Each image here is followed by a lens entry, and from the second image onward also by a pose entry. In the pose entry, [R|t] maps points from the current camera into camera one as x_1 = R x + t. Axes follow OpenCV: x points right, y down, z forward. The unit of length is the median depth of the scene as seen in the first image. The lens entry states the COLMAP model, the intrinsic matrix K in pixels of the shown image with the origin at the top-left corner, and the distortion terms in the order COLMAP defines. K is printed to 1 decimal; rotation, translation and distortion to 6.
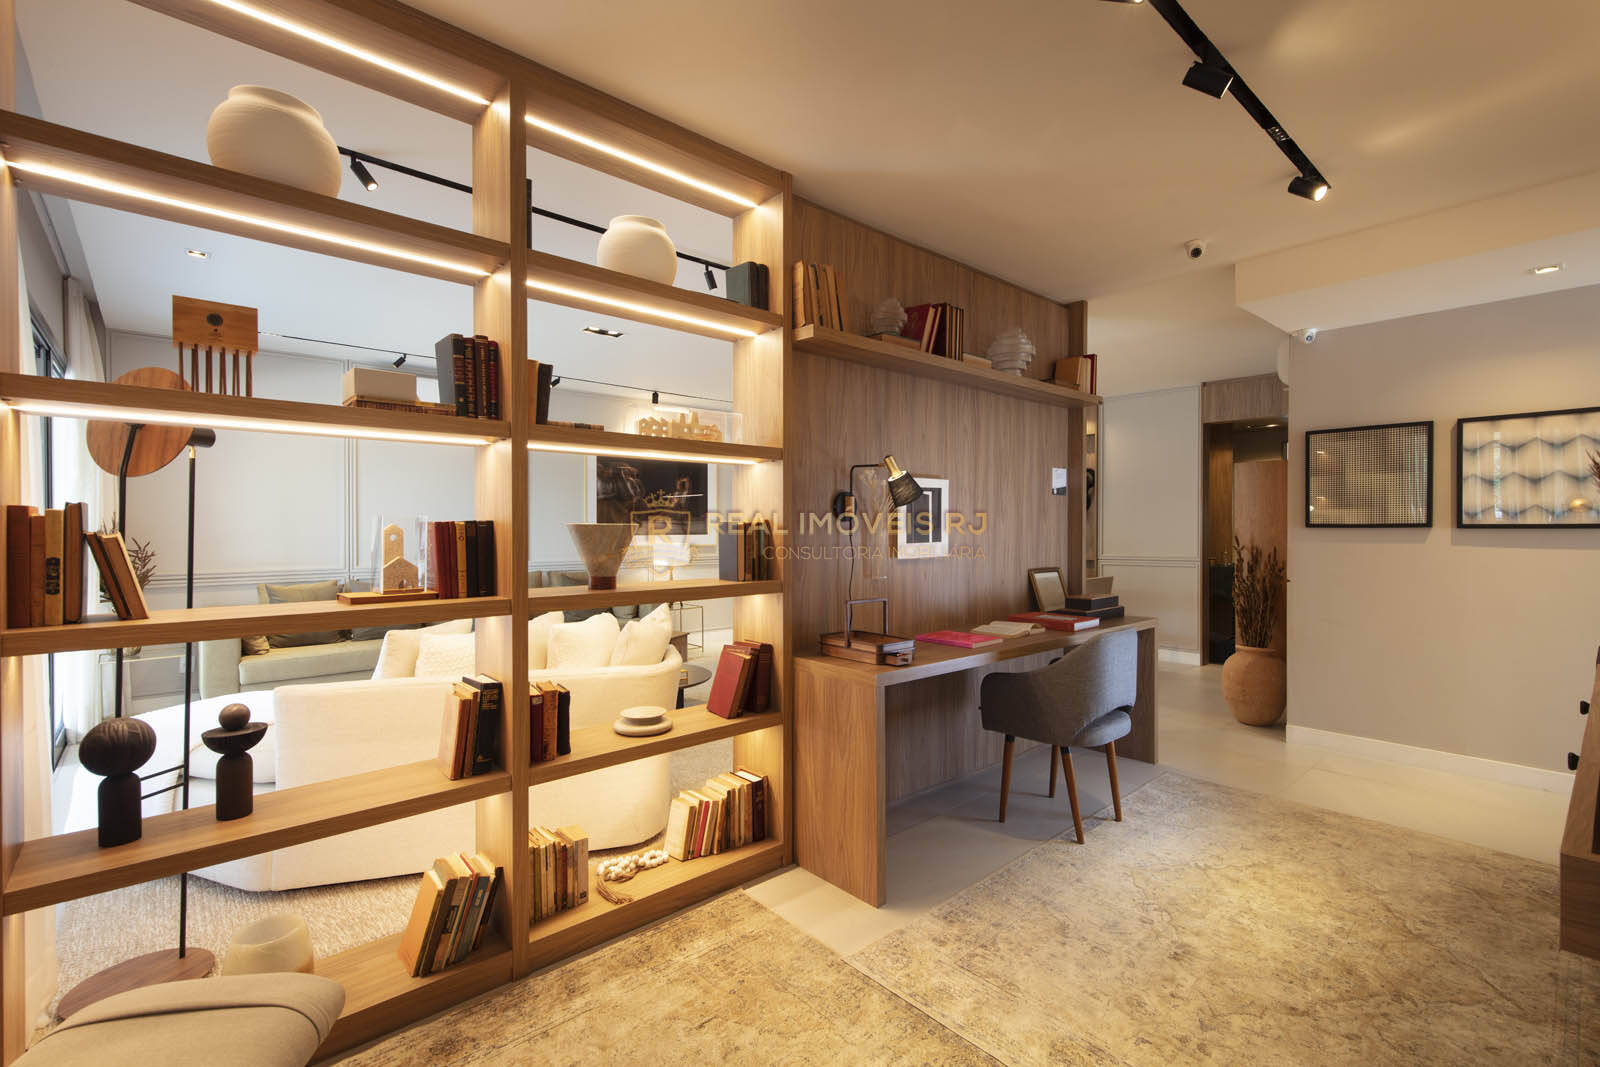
lens RADIAL K [[712.8, 0, 797.4], [0, 712.8, 536.7], [0, 0, 1]] dist [-0.001811, -0.000171]
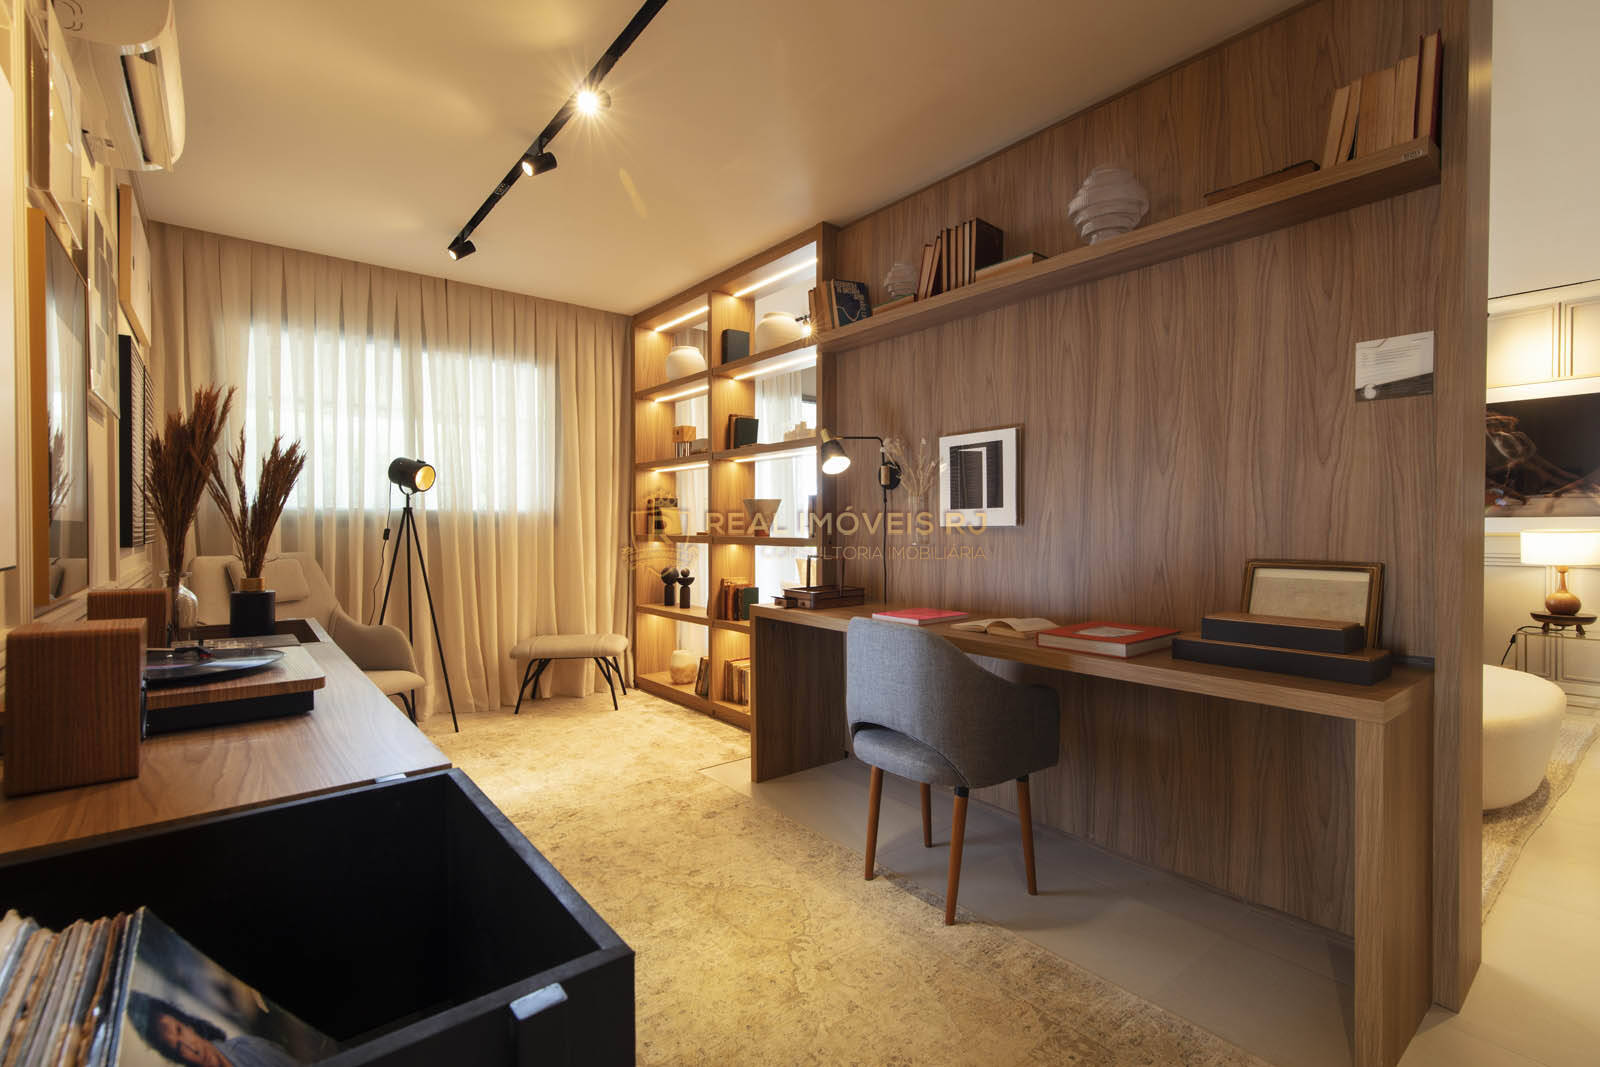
lens RADIAL K [[712.8, 0, 797.4], [0, 712.8, 536.7], [0, 0, 1]] dist [-0.001811, -0.000171]
pose [[-0.050542, 0.018479, -0.998551, 1.064395], [-0.014724, 0.999706, 0.019246, 0.028999], [0.998613, 0.015675, -0.050255, 0.852478]]
